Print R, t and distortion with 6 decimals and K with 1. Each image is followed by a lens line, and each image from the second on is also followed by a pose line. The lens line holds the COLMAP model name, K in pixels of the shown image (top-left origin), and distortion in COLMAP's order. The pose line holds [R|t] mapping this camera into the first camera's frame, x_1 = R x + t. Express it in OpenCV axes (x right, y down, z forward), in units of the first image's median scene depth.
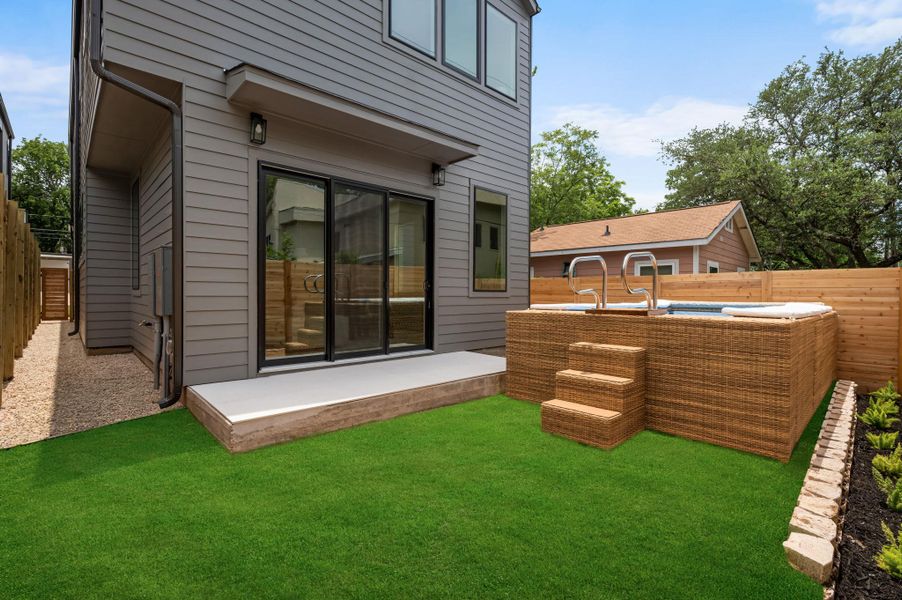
lens RADIAL K [[417.1, 0, 450.6], [0, 417.1, 296.8], [0, 0, 1]] dist [-0.005720, 0.002455]
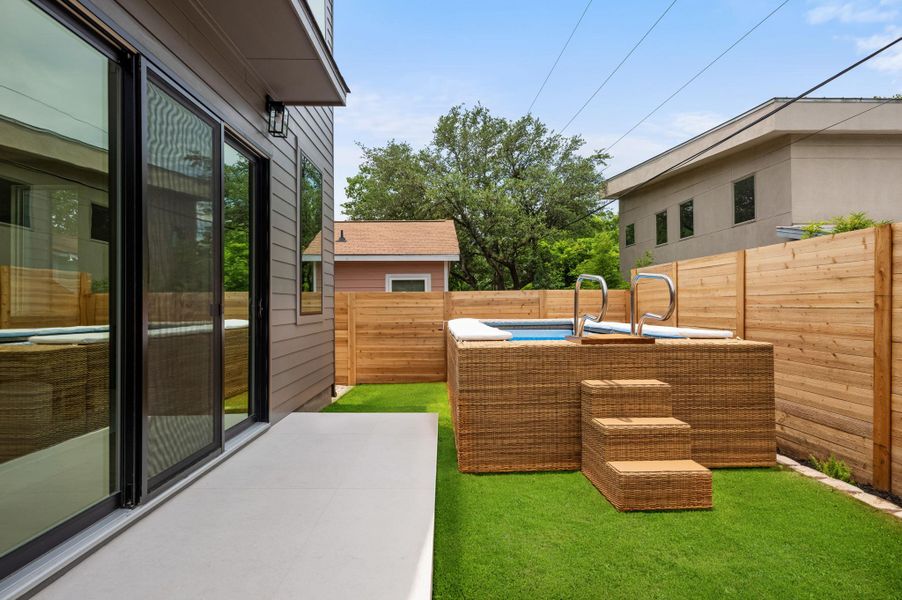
lens RADIAL K [[463.5, 0, 451.7], [0, 463.5, 299.9], [0, 0, 1]] dist [0.001117, 0.000280]
pose [[0.671159, -0.001878, 0.741311, -0.460586], [0.015707, 0.999808, -0.011688, -0.035885], [-0.741147, 0.019488, 0.671060, 0.519625]]
